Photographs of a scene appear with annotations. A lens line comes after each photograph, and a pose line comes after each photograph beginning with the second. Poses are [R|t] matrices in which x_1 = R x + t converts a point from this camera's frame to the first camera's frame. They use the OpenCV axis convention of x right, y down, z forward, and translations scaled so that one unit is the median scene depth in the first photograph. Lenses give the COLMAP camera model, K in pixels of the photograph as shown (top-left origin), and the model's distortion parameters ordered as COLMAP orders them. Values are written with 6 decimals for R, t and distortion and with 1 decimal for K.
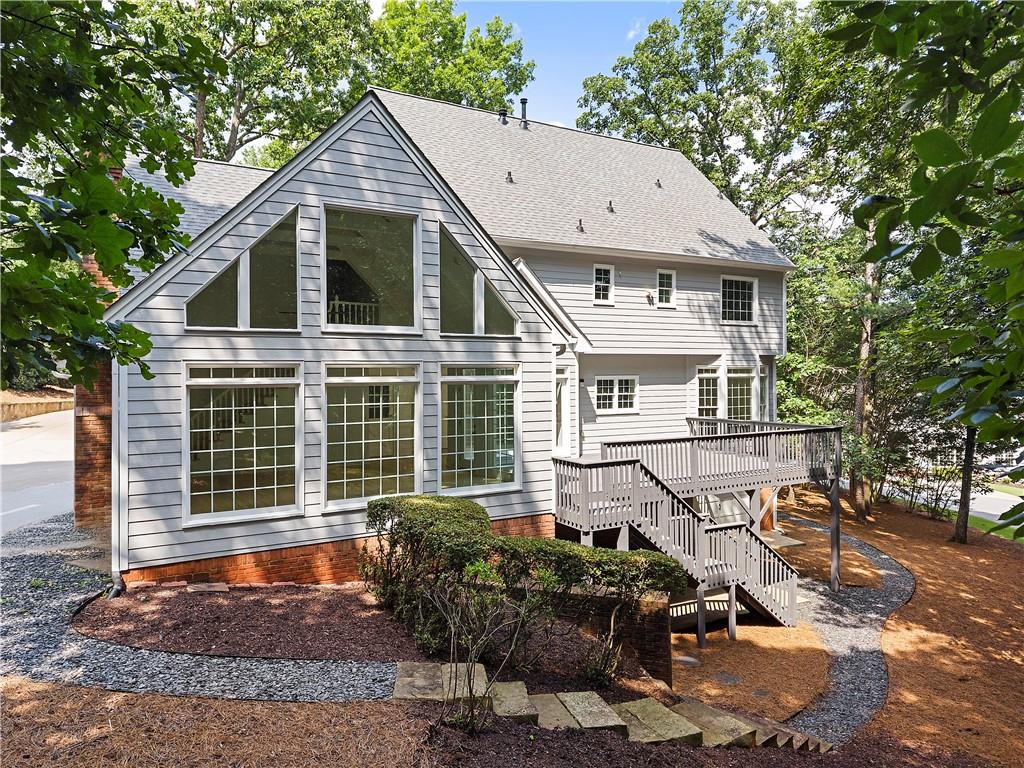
lens RADIAL K [[667.3, 0, 509.7], [0, 667.3, 377.8], [0, 0, 1]] dist [0.027362, -0.012172]
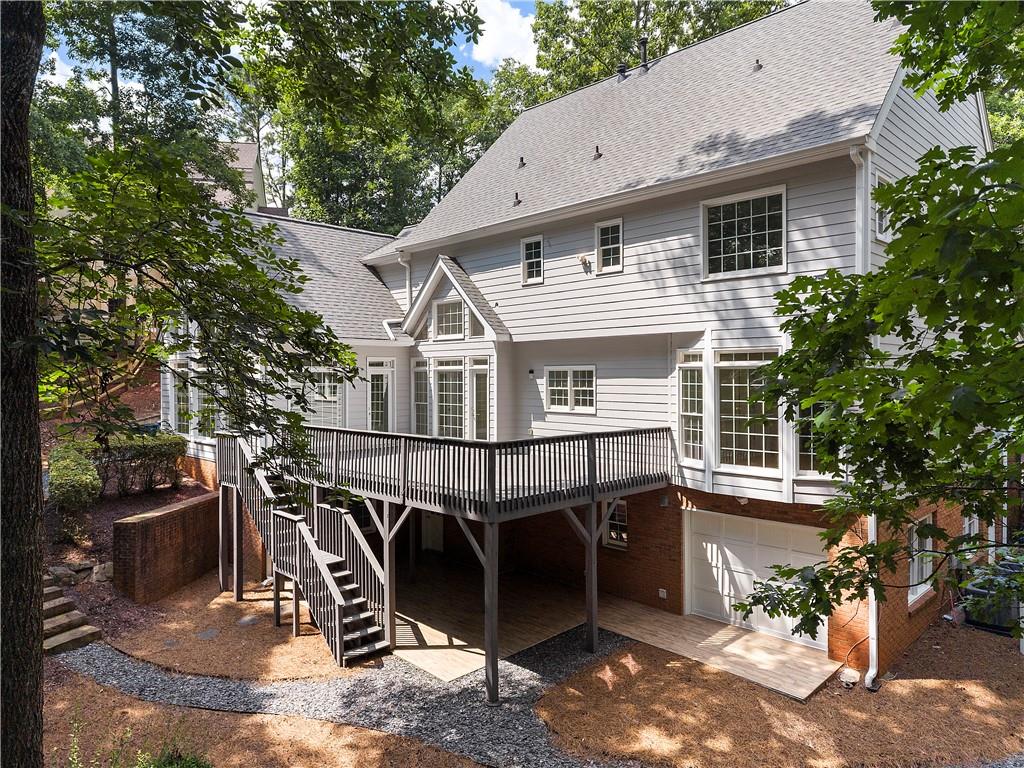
lens RADIAL K [[667.3, 0, 509.4], [0, 667.3, 376.7], [0, 0, 1]] dist [0.027362, -0.012172]
pose [[0.275384, 0.016564, -0.961192, 1.526308], [0.007954, 0.999778, 0.019508, -0.010678], [0.961301, -0.013018, 0.275191, 1.161691]]
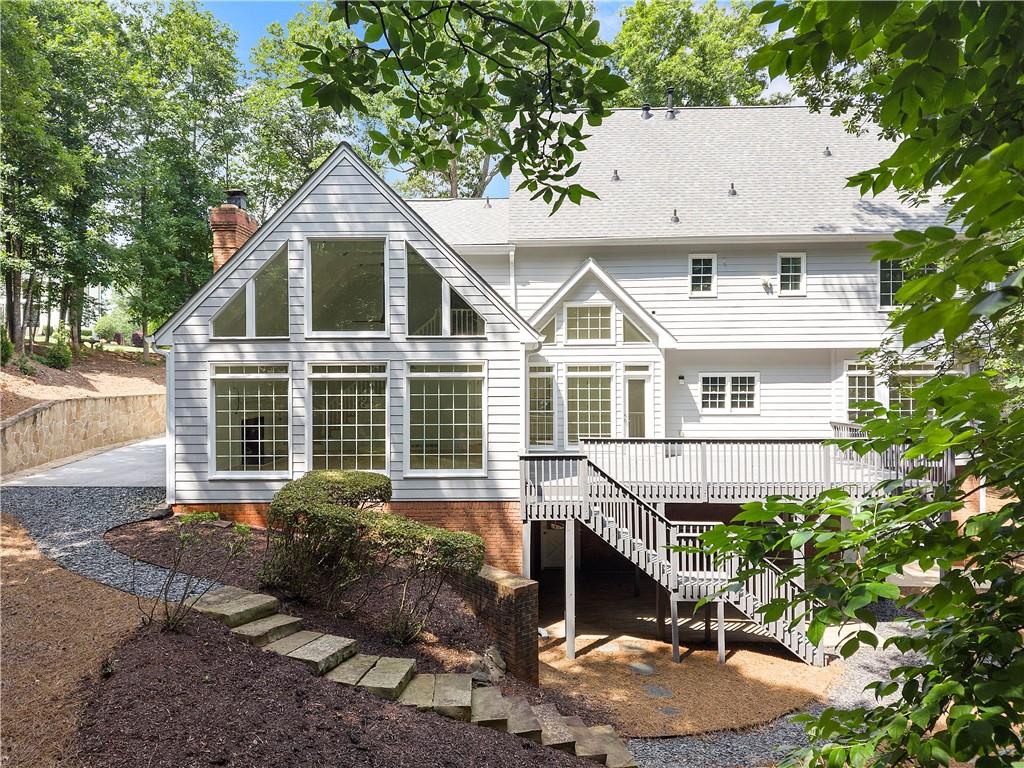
lens RADIAL K [[667.3, 0, 511.4], [0, 667.3, 379.0], [0, 0, 1]] dist [0.027362, -0.012172]
pose [[0.863131, 0.005178, -0.504953, 0.608219], [-0.002350, 0.999978, 0.006237, 0.000776], [0.504974, -0.004197, 0.863124, 0.078877]]
